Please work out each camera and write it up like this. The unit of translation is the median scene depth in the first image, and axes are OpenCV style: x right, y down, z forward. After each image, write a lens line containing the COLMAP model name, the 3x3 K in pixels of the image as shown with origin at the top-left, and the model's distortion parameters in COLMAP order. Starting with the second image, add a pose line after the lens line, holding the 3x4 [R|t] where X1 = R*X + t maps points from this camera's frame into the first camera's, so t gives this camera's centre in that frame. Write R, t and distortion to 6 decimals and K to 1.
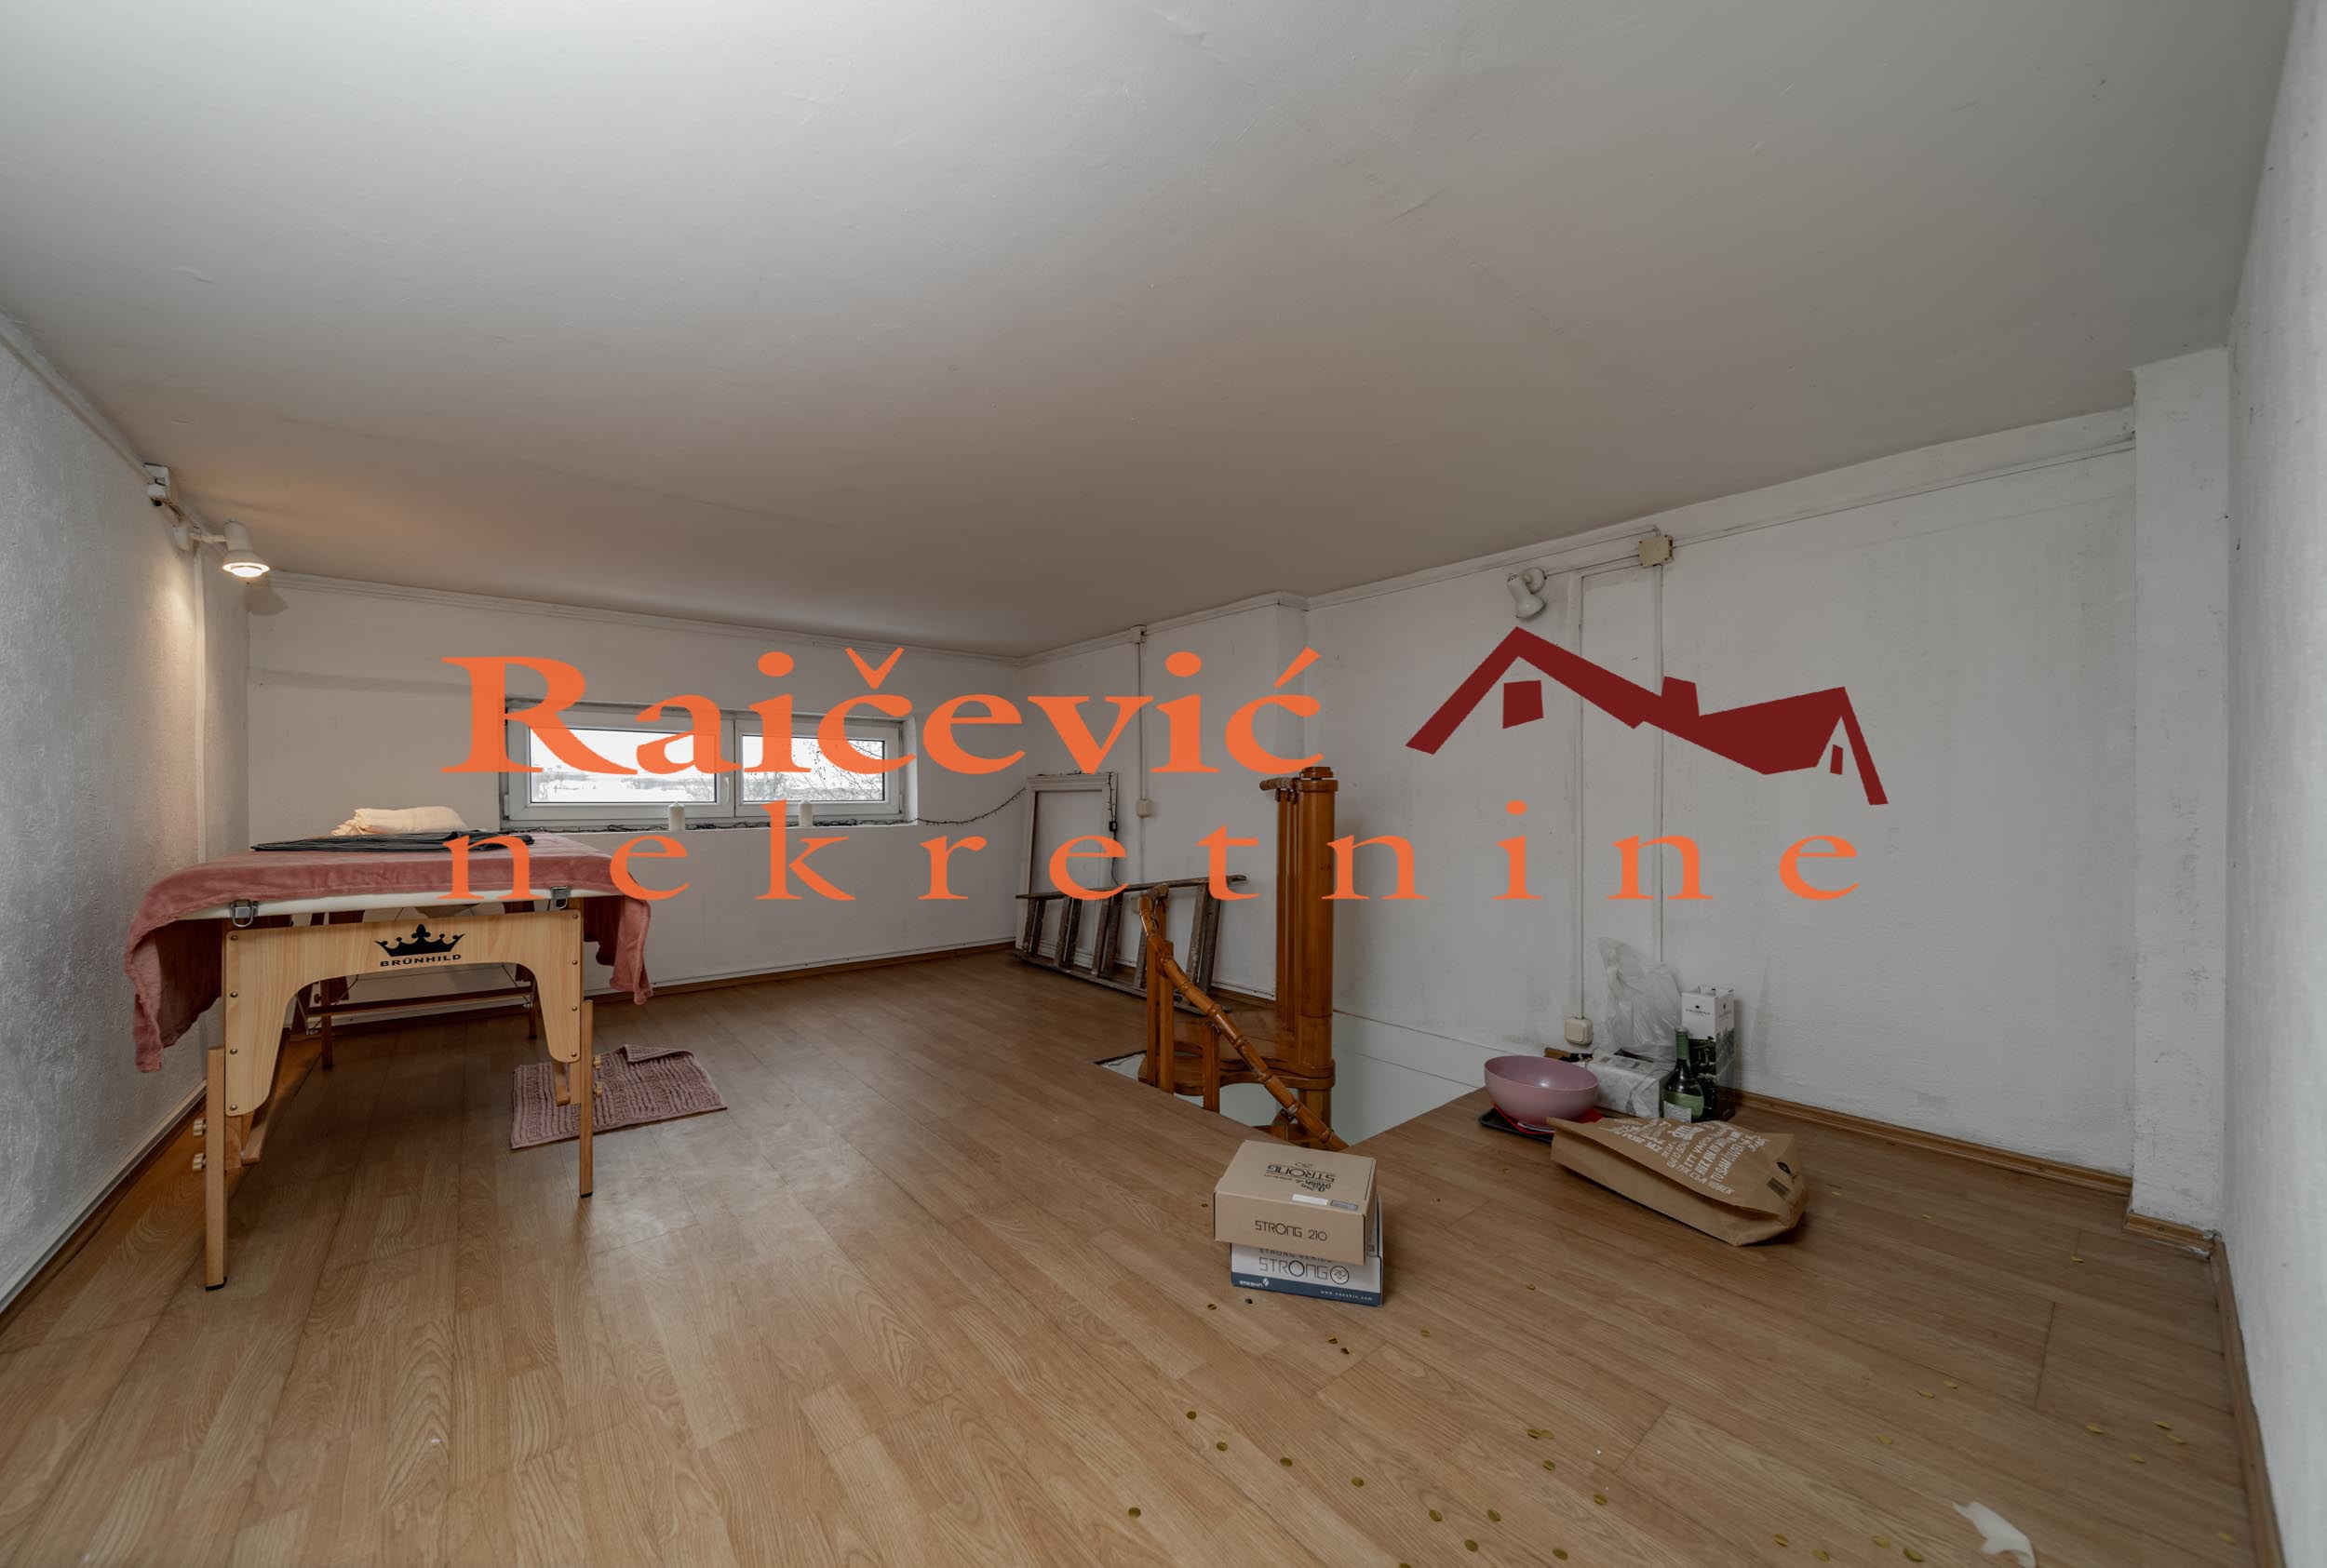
lens RADIAL K [[818.1, 0, 1163.5], [0, 818.1, 784.0], [0, 0, 1]] dist [0.000008, 0.000000]
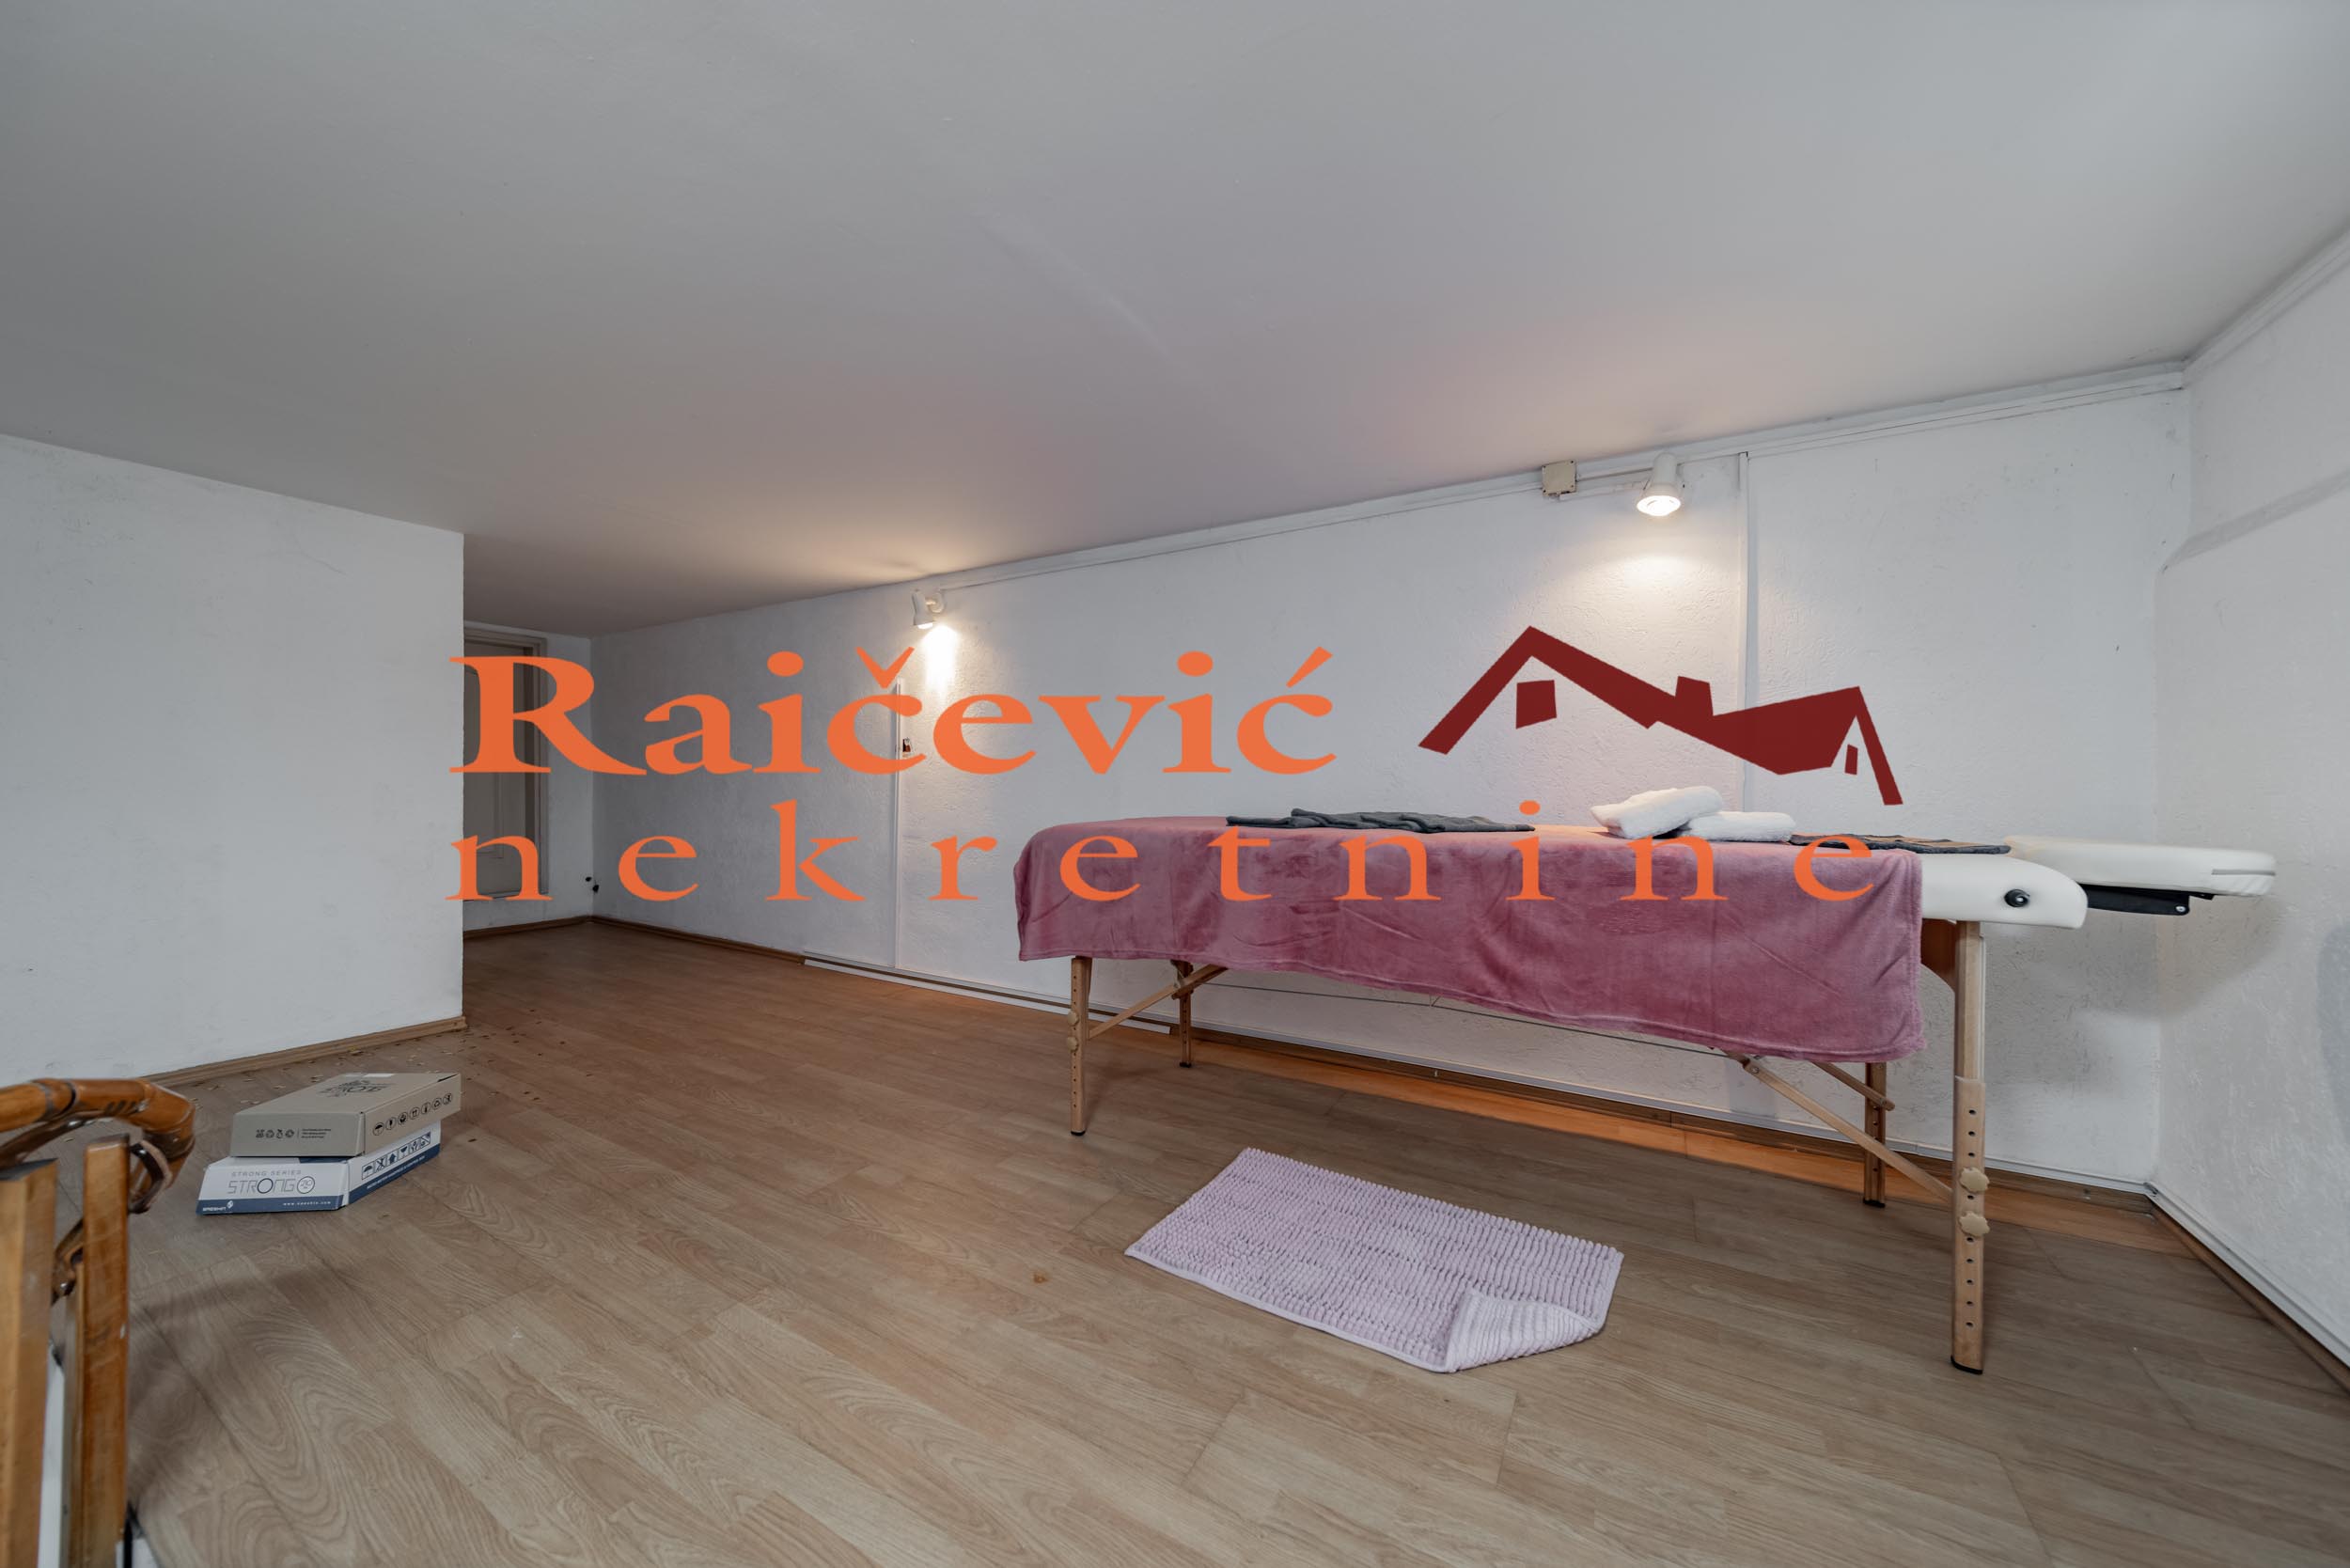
lens RADIAL K [[814.6, 0, 1171.8], [0, 814.6, 781.2], [0, 0, 1]] dist [0.002723, -0.001810]
pose [[-0.942650, -0.003780, -0.333762, -0.693982], [-0.002698, 0.999989, -0.003705, 0.034865], [0.333772, -0.002592, -0.942650, 3.150511]]
